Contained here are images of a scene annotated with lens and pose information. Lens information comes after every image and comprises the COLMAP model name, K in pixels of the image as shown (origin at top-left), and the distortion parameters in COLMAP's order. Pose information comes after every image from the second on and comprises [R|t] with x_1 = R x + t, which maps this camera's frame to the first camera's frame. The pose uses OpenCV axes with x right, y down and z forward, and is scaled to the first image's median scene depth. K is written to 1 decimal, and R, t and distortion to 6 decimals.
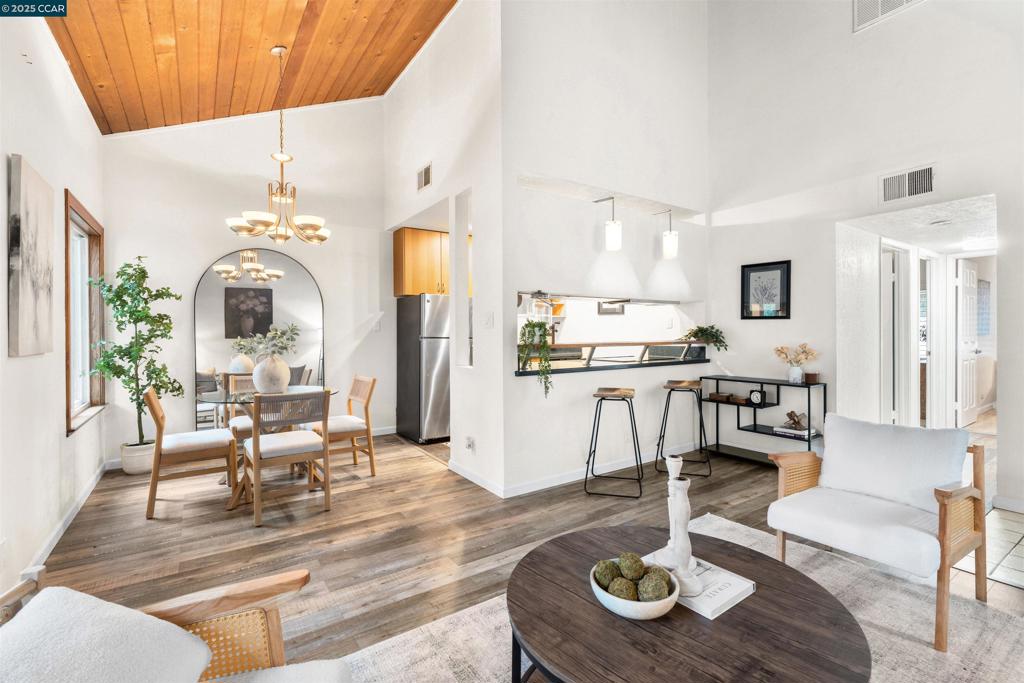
lens RADIAL K [[458.2, 0, 512.2], [0, 458.2, 337.2], [0, 0, 1]] dist [-0.008217, 0.002839]
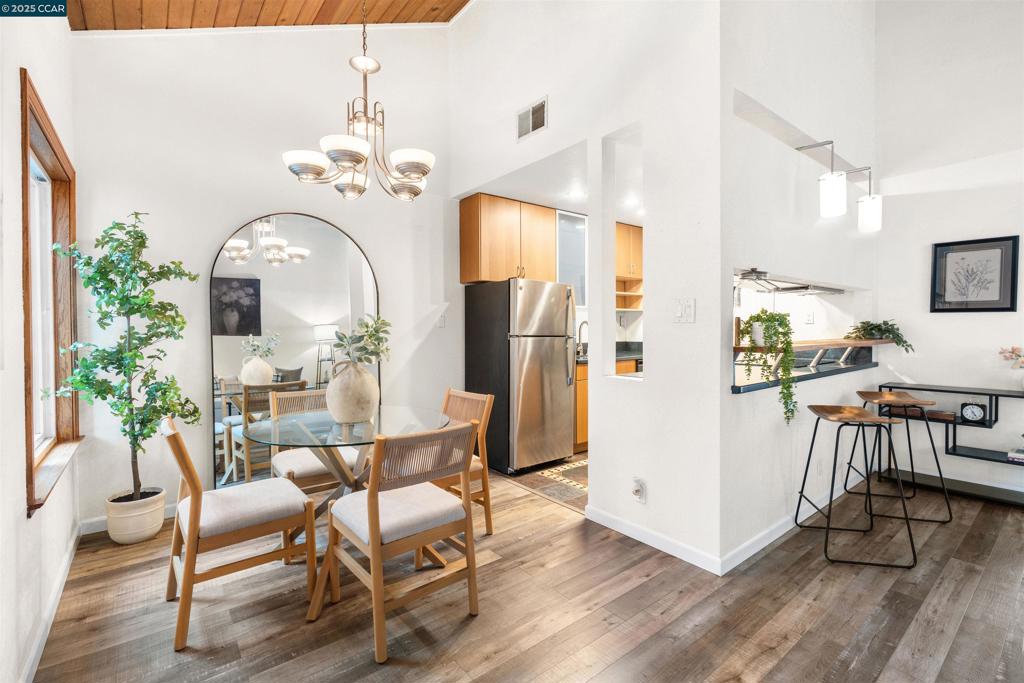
lens RADIAL K [[458.2, 0, 512.0], [0, 458.2, 336.6], [0, 0, 1]] dist [-0.008217, 0.002839]
pose [[0.997549, -0.001611, 0.069958, -0.312171], [0.001155, 0.999978, 0.006559, -0.003583], [-0.069967, -0.006462, 0.997528, 0.296854]]
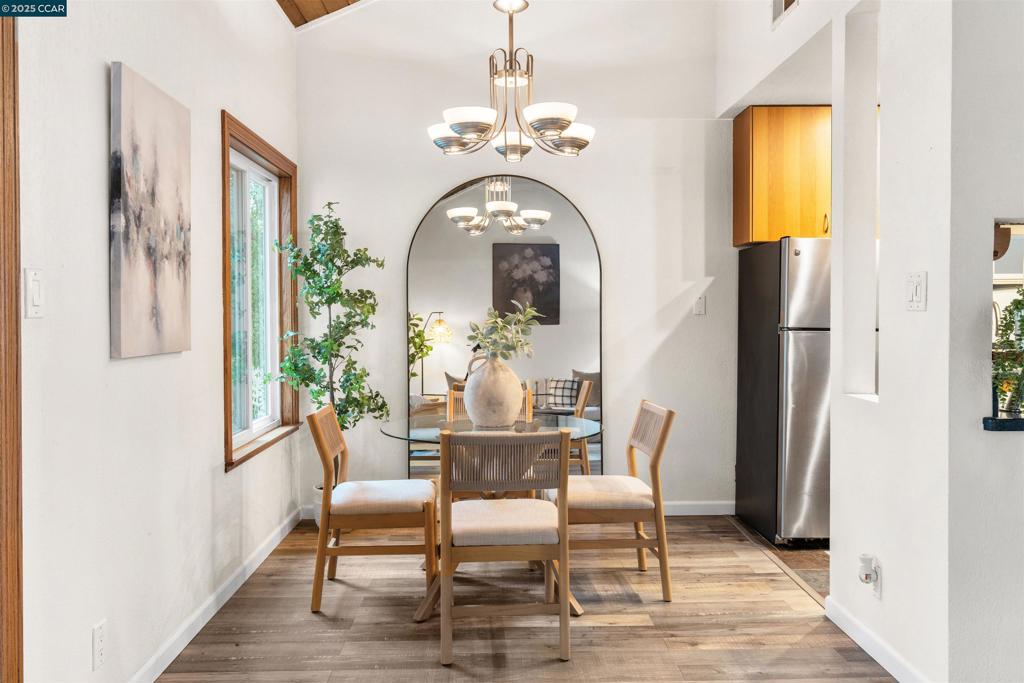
lens RADIAL K [[817.6, 0, 515.4], [0, 817.6, 335.8], [0, 0, 1]] dist [0.006836, 0.005216]
pose [[0.841757, 0.012698, -0.539707, 0.041177], [-0.002828, 0.999813, 0.019113, -0.008799], [0.539849, -0.014563, 0.841636, 0.144781]]
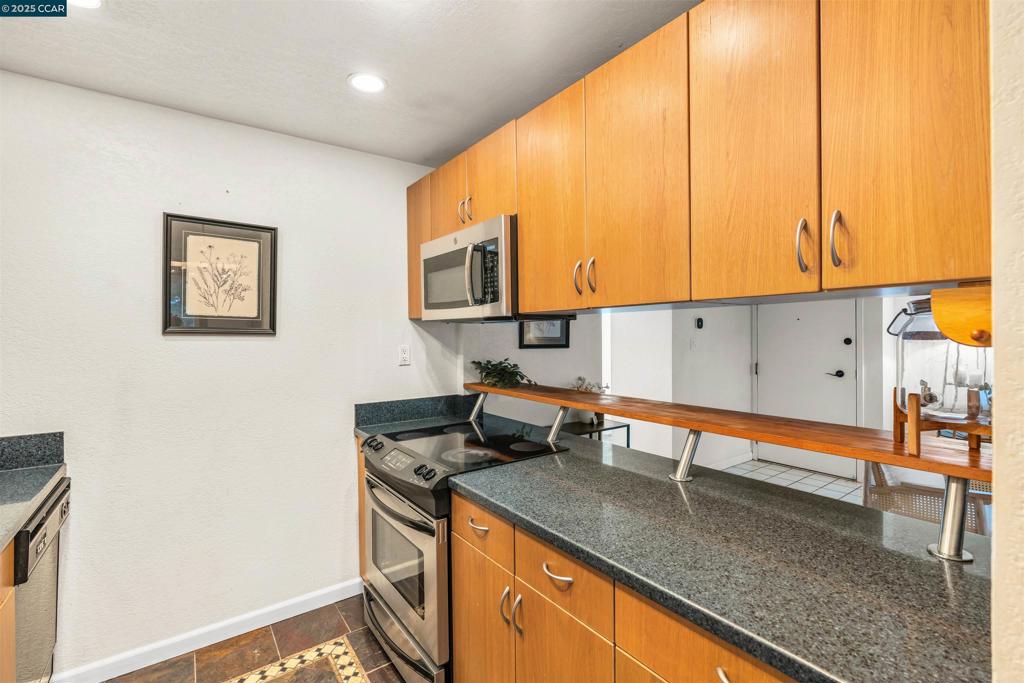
lens RADIAL K [[458.2, 0, 513.3], [0, 458.2, 336.4], [0, 0, 1]] dist [-0.008217, 0.002839]
pose [[-0.035292, 0.007326, 0.999350, 0.048925], [0.015876, 0.999851, -0.006769, -0.030087], [-0.999251, 0.015627, -0.035403, 0.758455]]
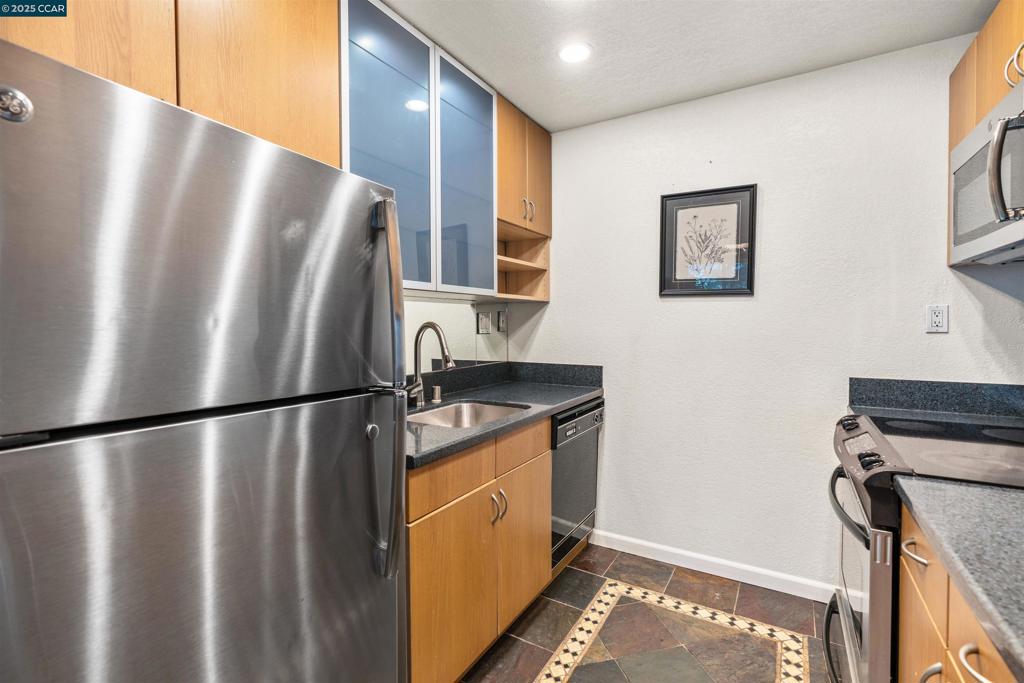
lens RADIAL K [[458.2, 0, 511.5], [0, 458.2, 334.3], [0, 0, 1]] dist [-0.008217, 0.002839]
pose [[0.908101, -0.001124, 0.418749, 0.126687], [-0.003949, 0.999929, 0.011246, 0.002864], [-0.418732, -0.011866, 0.908032, 0.650449]]
